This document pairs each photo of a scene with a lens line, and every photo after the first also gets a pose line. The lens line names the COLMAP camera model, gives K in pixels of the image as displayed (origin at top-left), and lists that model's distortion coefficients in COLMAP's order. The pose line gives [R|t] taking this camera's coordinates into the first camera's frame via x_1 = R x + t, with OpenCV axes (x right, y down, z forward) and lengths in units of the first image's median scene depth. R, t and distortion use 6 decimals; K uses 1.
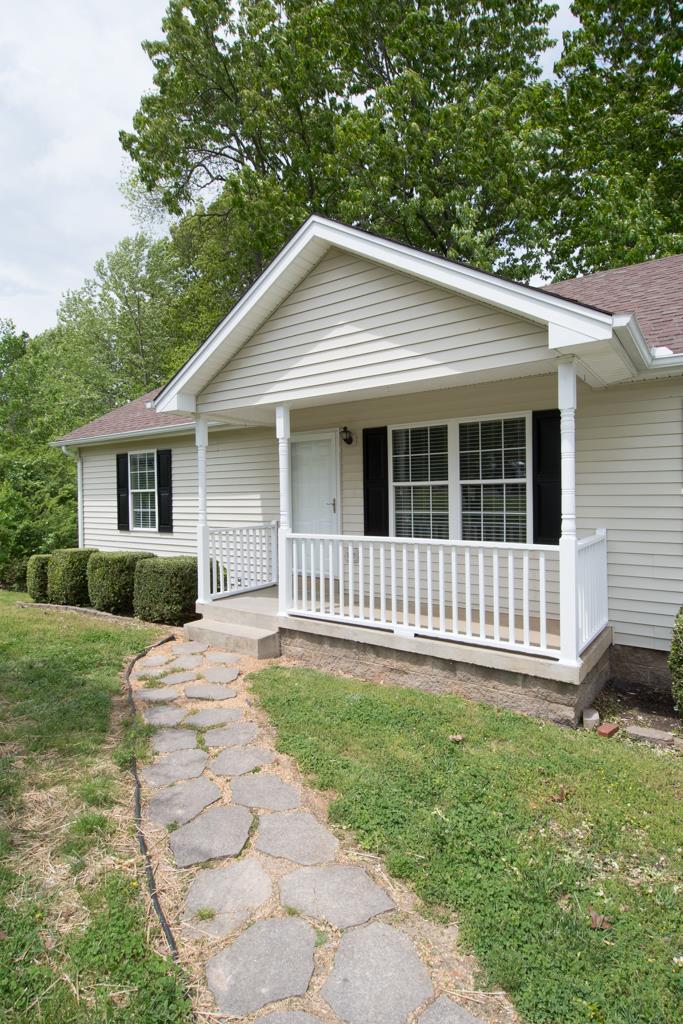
lens RADIAL K [[541.4, 0, 337.0], [0, 541.4, 500.7], [0, 0, 1]] dist [0.034323, -0.000589]
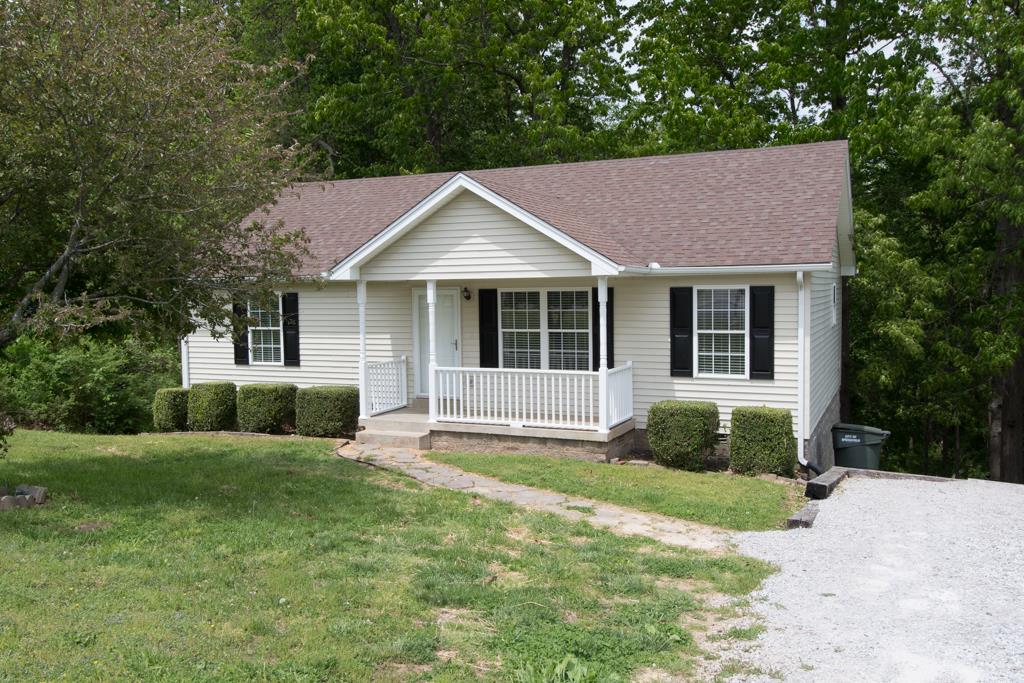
lens RADIAL K [[891.4, 0, 514.0], [0, 891.4, 347.4], [0, 0, 1]] dist [0.003802, 0.000400]
pose [[0.981619, -0.015745, 0.190203, -0.306550], [0.005326, 0.998463, 0.055162, -0.113769], [-0.190779, -0.053135, 0.980194, -1.281214]]
